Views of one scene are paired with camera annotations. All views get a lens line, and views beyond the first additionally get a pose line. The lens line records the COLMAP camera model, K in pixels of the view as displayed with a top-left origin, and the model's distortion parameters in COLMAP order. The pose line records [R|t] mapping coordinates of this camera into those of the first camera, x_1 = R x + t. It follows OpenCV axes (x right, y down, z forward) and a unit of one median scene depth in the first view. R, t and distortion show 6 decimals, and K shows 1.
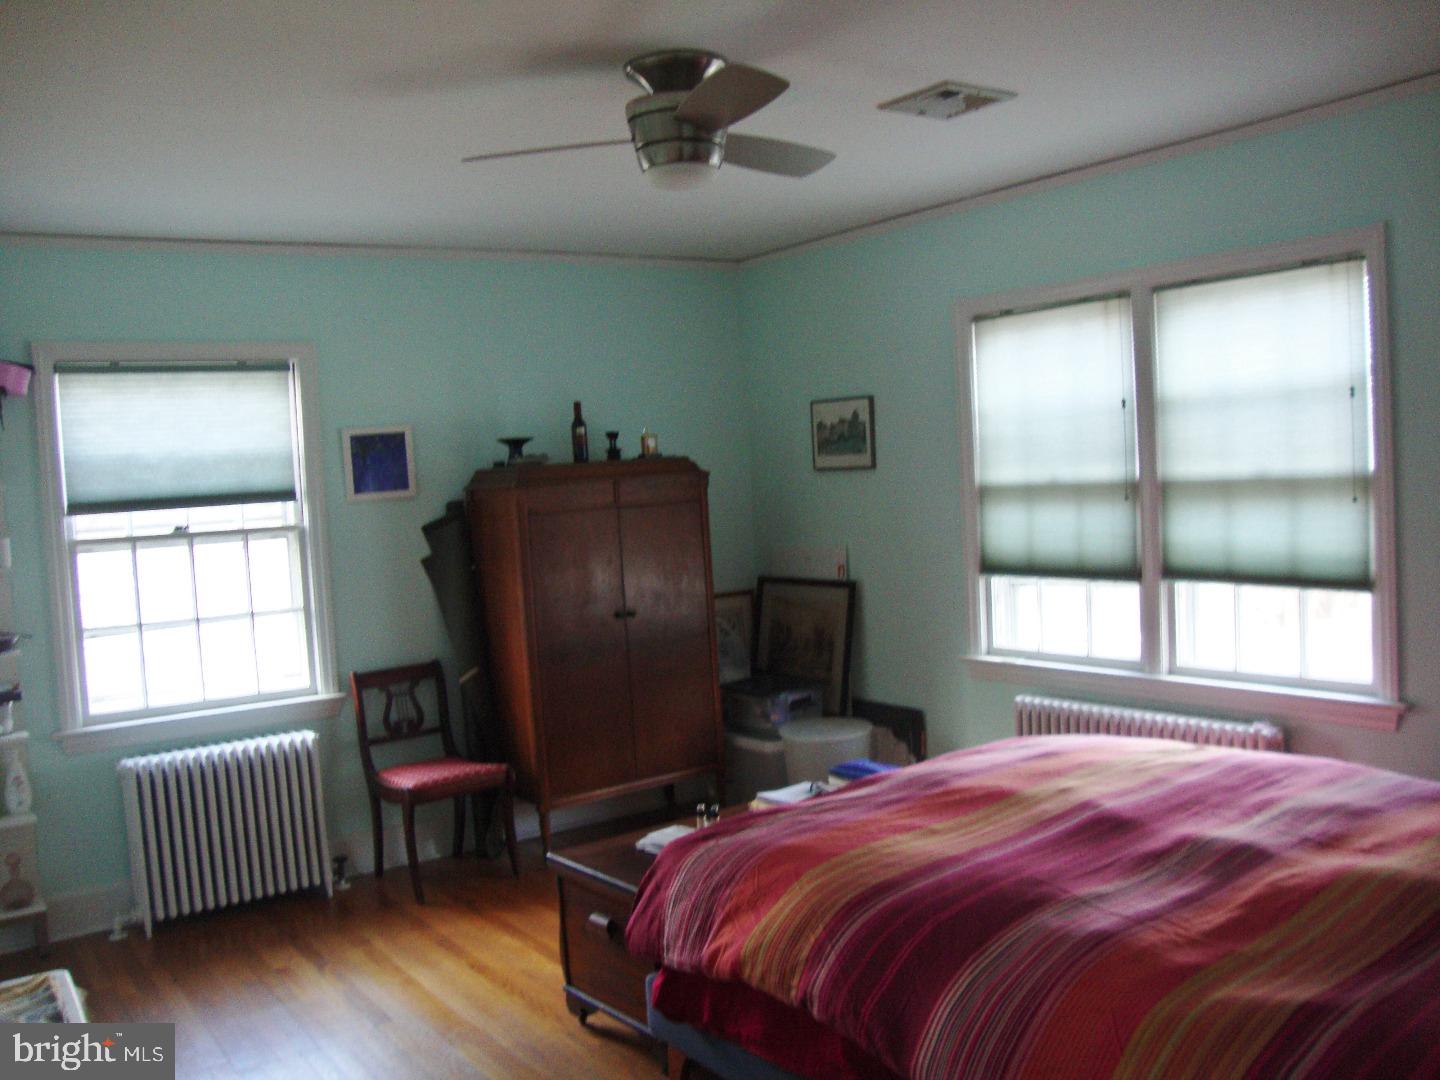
lens RADIAL K [[1291.2, 0, 720.0], [0, 1291.2, 540.0], [0, 0, 1]] dist [-0.205543, 0.212520]
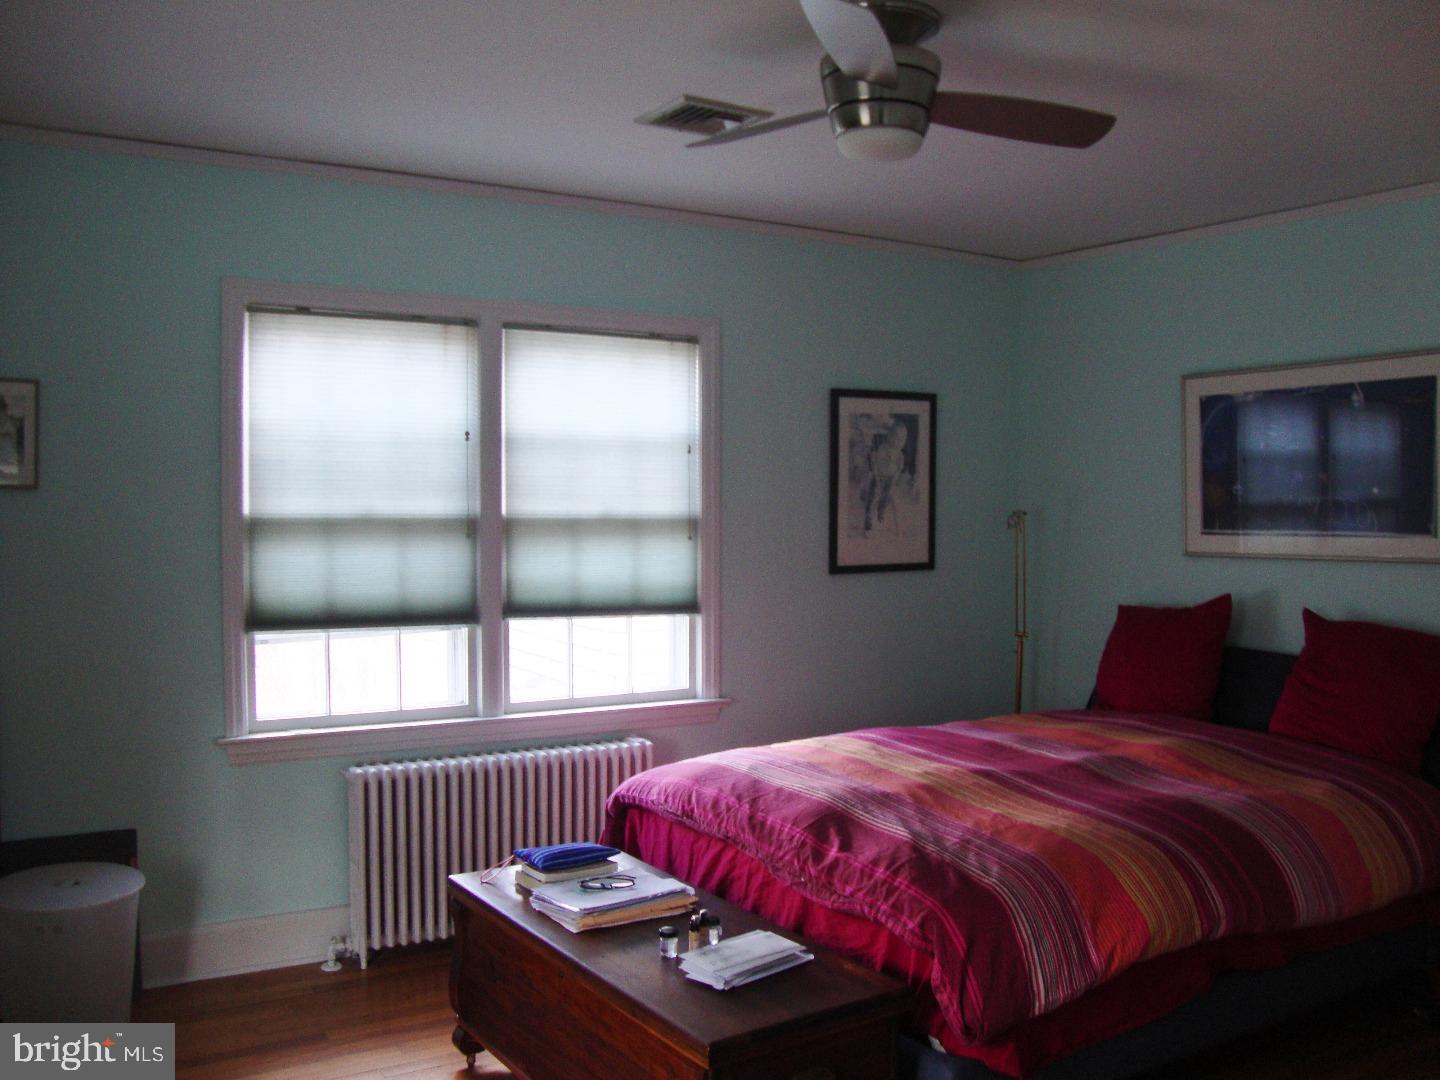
lens RADIAL K [[1291.2, 0, 720.0], [0, 1291.2, 540.0], [0, 0, 1]] dist [-0.205543, 0.212520]
pose [[0.056664, 0.006304, 0.998373, -0.640496], [0.029061, 0.999546, -0.007961, -0.016870], [-0.997970, 0.029465, 0.056455, 0.767804]]
